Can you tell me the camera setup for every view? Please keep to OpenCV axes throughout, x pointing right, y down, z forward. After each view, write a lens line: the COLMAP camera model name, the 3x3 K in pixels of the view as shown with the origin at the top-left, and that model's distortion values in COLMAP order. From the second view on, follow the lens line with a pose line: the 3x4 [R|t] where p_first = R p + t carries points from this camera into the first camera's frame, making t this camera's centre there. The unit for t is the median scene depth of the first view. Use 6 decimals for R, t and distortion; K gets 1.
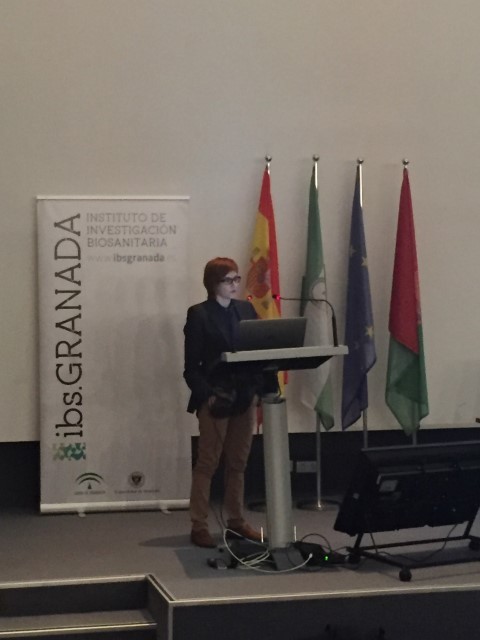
lens RADIAL K [[1458.0, 0, 242.9], [0, 1458.0, 316.1], [0, 0, 1]] dist [0.237599, 0.000000]
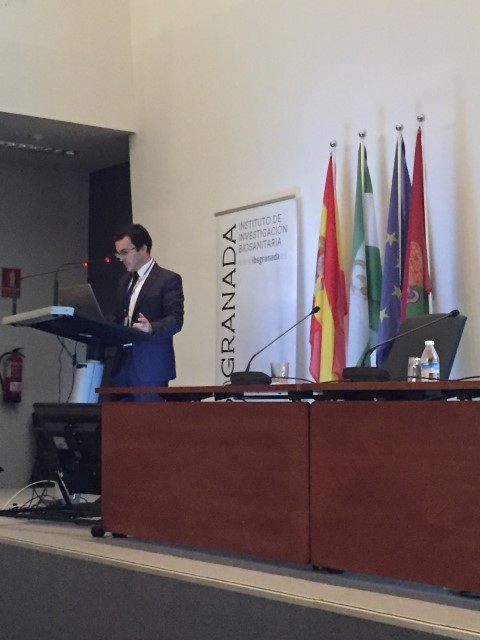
lens RADIAL K [[1318.0, 0, 239.1], [0, 1318.0, 322.7], [0, 0, 1]] dist [0.190473, 0.000000]
pose [[0.386941, -0.044406, -0.921035, 0.817385], [0.011565, 0.998995, -0.043307, 0.049365], [0.922032, 0.006106, 0.387065, 0.613728]]
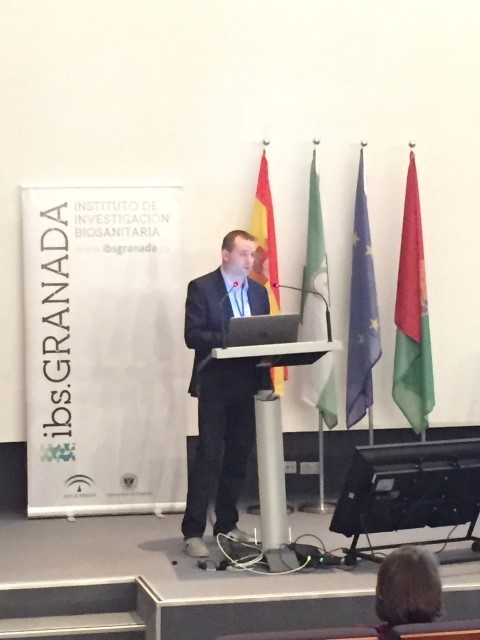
lens RADIAL K [[1701.0, 0, 240.5], [0, 1701.0, 319.9], [0, 0, 1]] dist [0.299659, 0.000000]
pose [[0.999865, -0.006003, -0.015306, 0.017517], [0.006186, 0.999909, 0.011999, -0.006275], [0.015232, -0.012092, 0.999811, -0.106358]]
